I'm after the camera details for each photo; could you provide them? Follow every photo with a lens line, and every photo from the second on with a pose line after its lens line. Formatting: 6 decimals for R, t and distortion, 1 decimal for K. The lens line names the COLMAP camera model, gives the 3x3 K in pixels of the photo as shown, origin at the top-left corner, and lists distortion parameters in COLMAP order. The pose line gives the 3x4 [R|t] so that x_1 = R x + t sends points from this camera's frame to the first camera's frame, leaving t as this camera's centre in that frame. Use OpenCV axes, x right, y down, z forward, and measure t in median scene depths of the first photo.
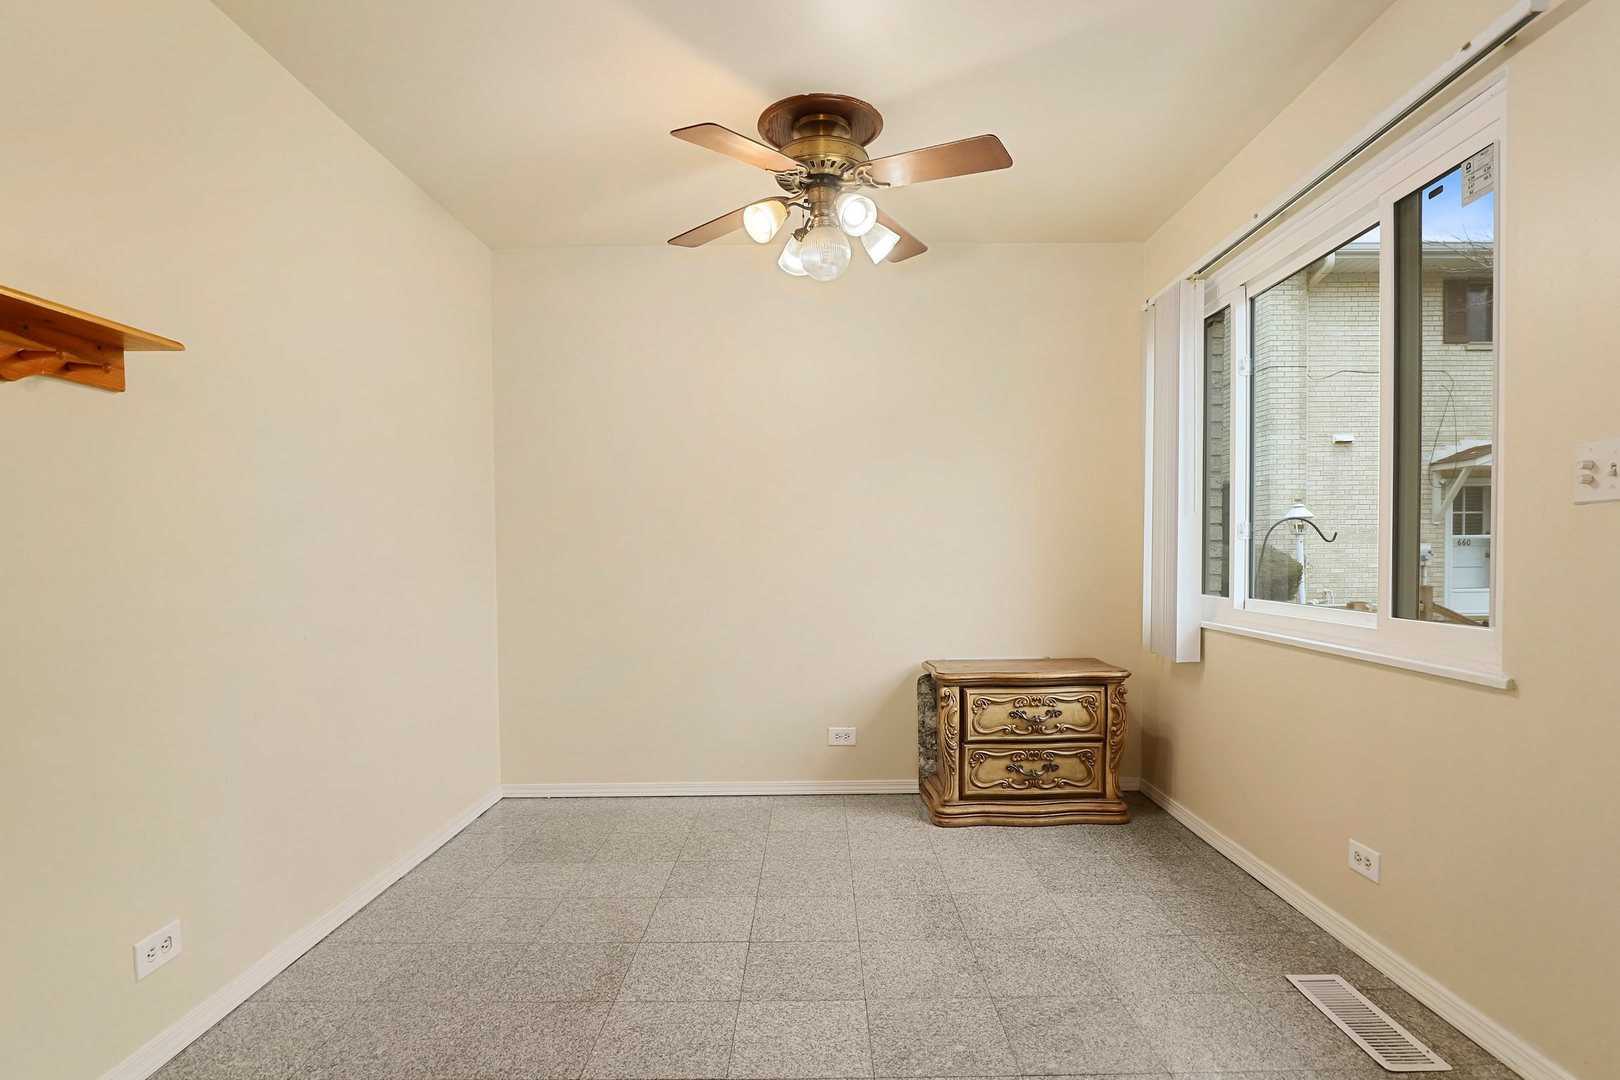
lens RADIAL K [[838.5, 0, 817.0], [0, 838.5, 572.2], [0, 0, 1]] dist [-0.021177, 0.000010]
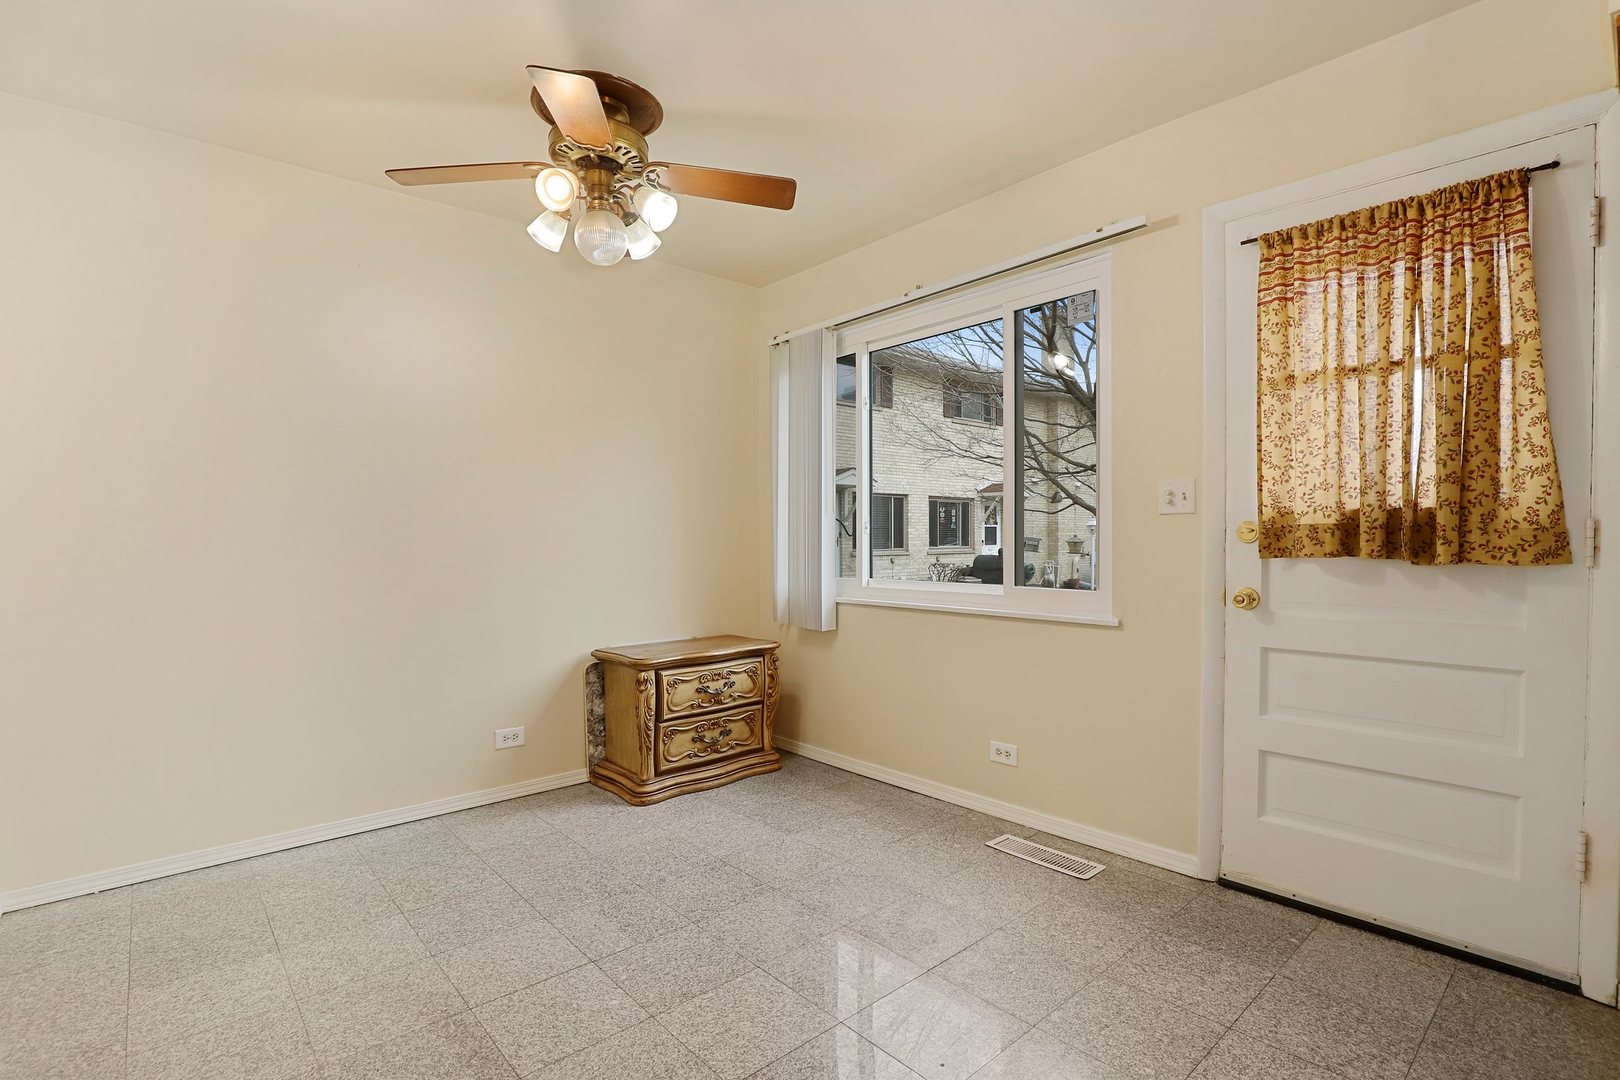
lens RADIAL K [[765.9, 0, 818.3], [0, 765.9, 552.0], [0, 0, 1]] dist [-0.026099, 0.000541]
pose [[0.742458, -0.006374, 0.669862, -0.322929], [0.015937, 0.999840, -0.008150, -0.001511], [-0.669703, 0.016727, 0.742441, 0.140067]]
